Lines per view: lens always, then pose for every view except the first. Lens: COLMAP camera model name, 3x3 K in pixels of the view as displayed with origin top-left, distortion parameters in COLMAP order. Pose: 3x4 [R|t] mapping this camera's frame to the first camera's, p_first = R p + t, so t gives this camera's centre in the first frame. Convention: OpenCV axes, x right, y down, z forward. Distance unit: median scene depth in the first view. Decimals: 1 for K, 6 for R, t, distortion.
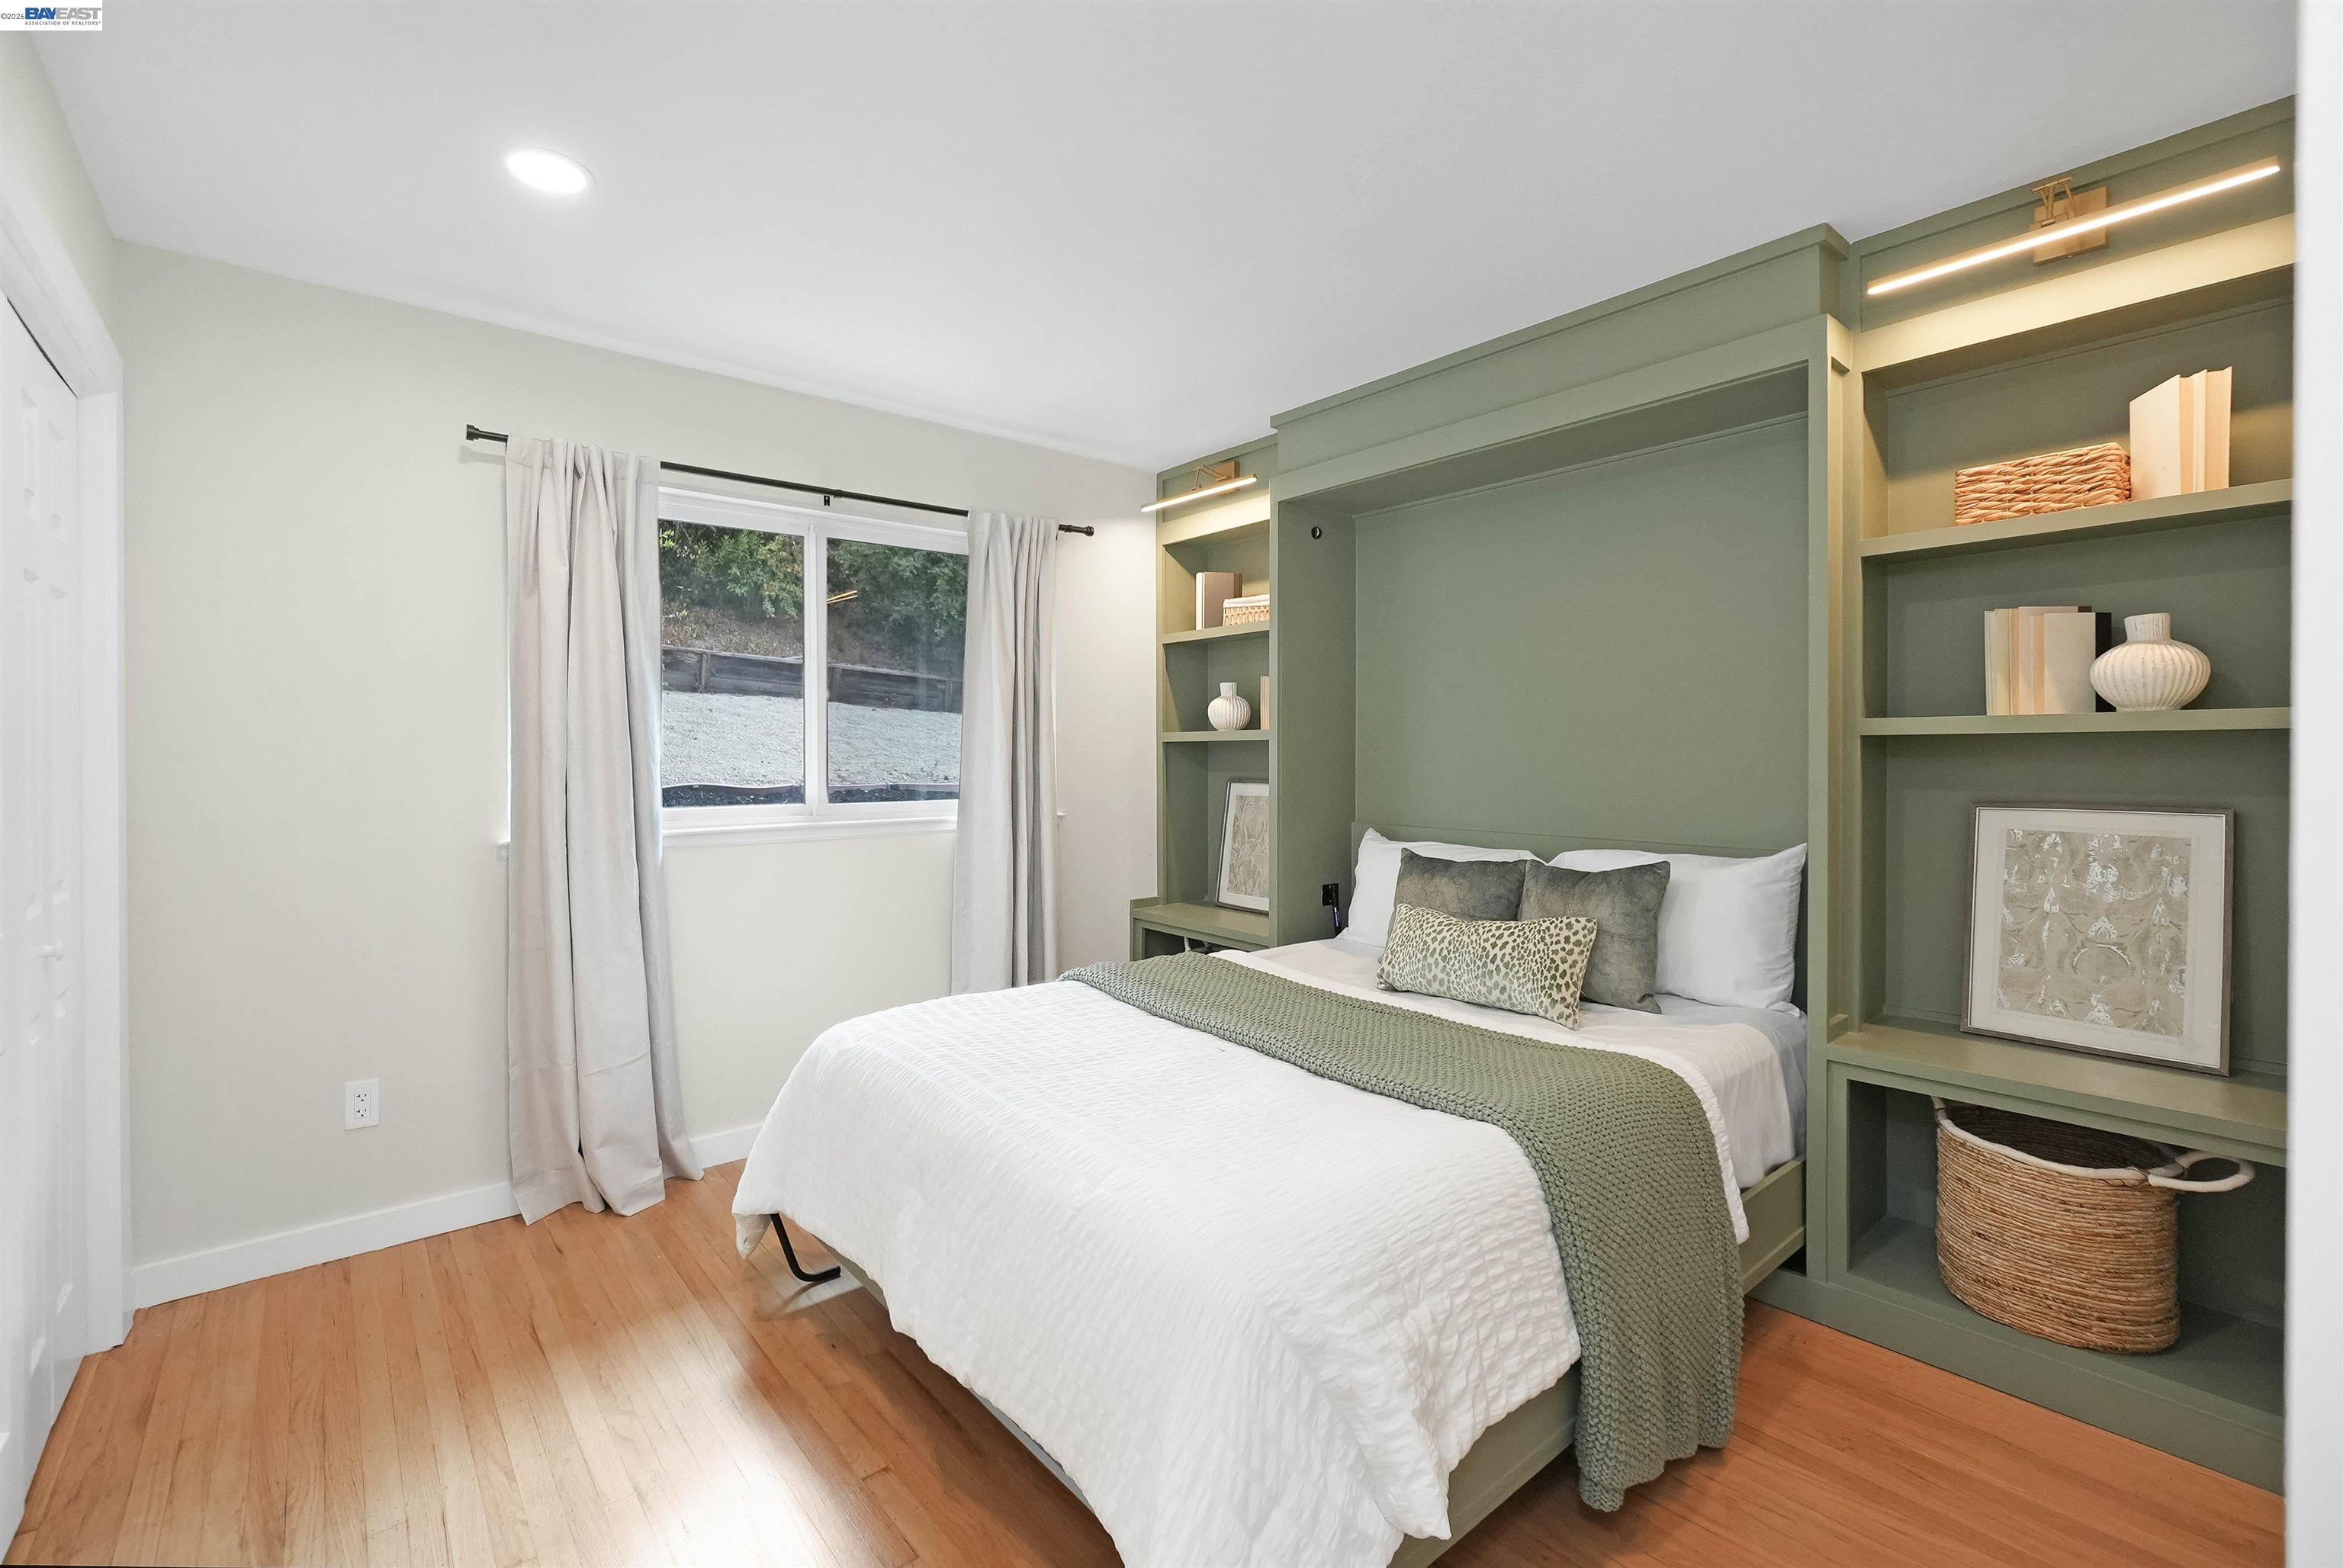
lens RADIAL K [[1012.4, 0, 1171.7], [0, 1012.4, 776.3], [0, 0, 1]] dist [0.000103, -0.000032]
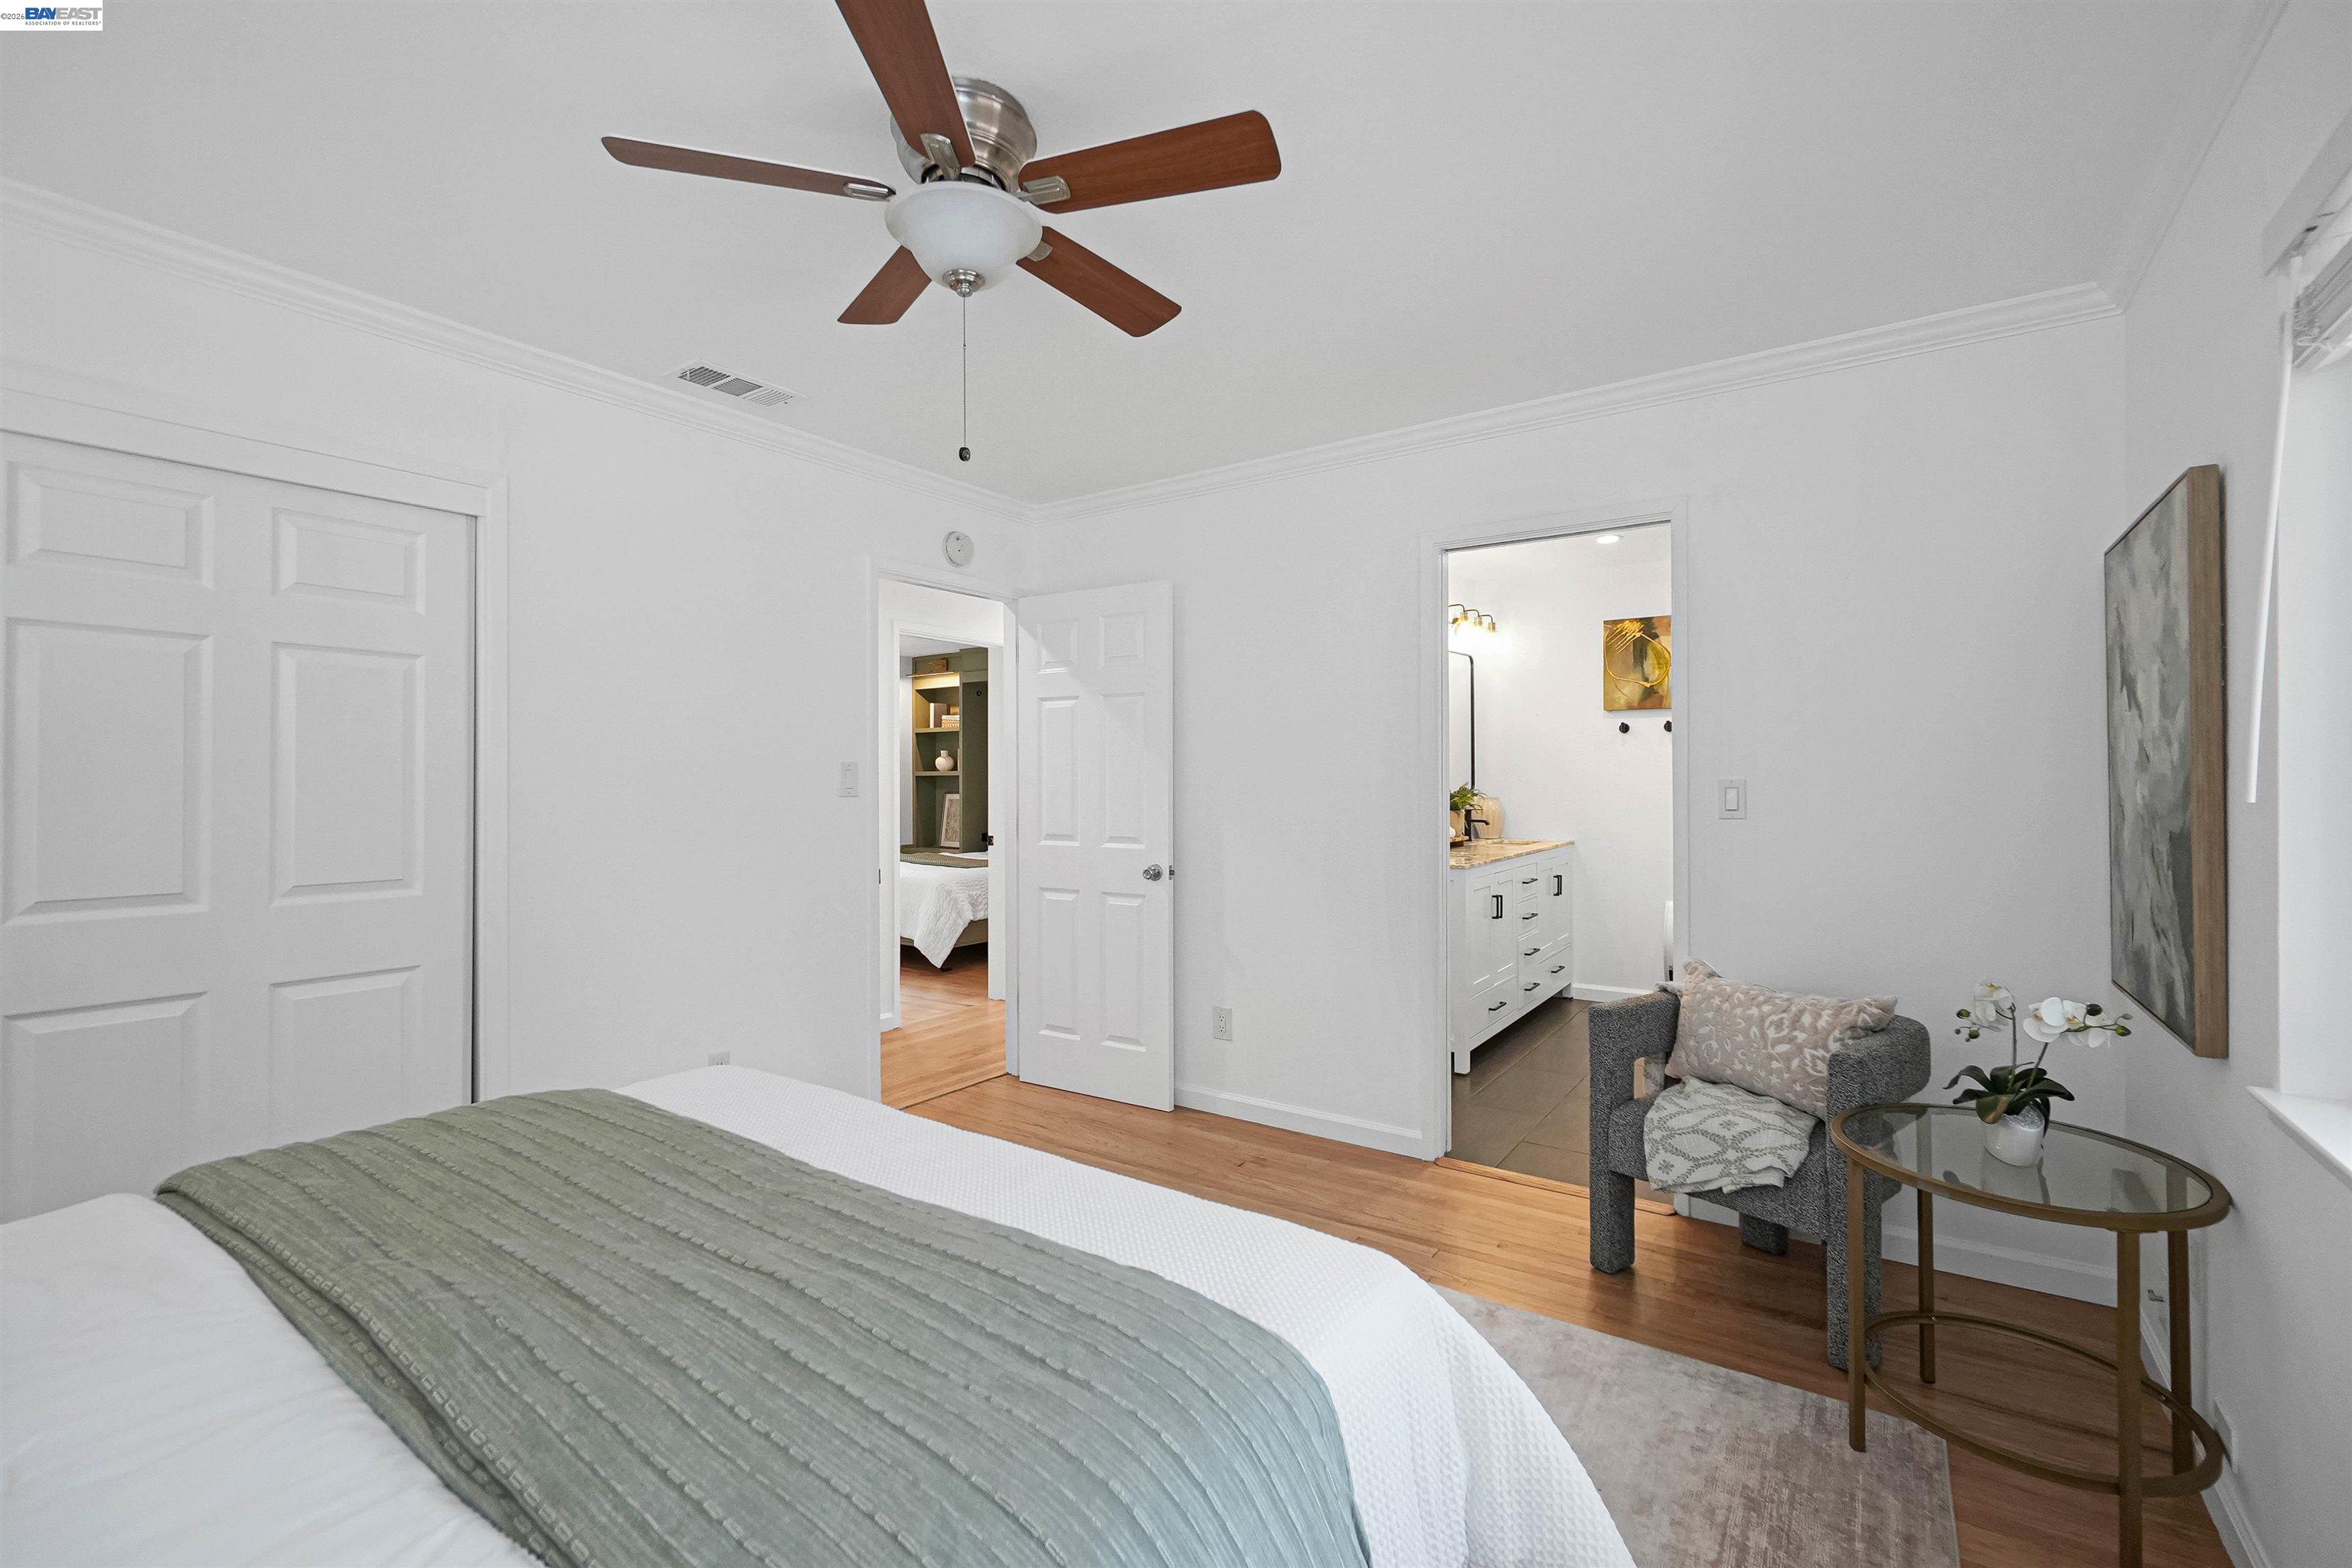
lens RADIAL K [[1041.4, 0, 1182.6], [0, 1041.4, 776.3], [0, 0, 1]] dist [-0.001107, 0.002080]
pose [[0.973988, 0.003075, 0.226577, 0.048384], [0.001582, 0.999791, -0.020367, 0.015907], [-0.226592, 0.020196, 0.973780, -1.462654]]
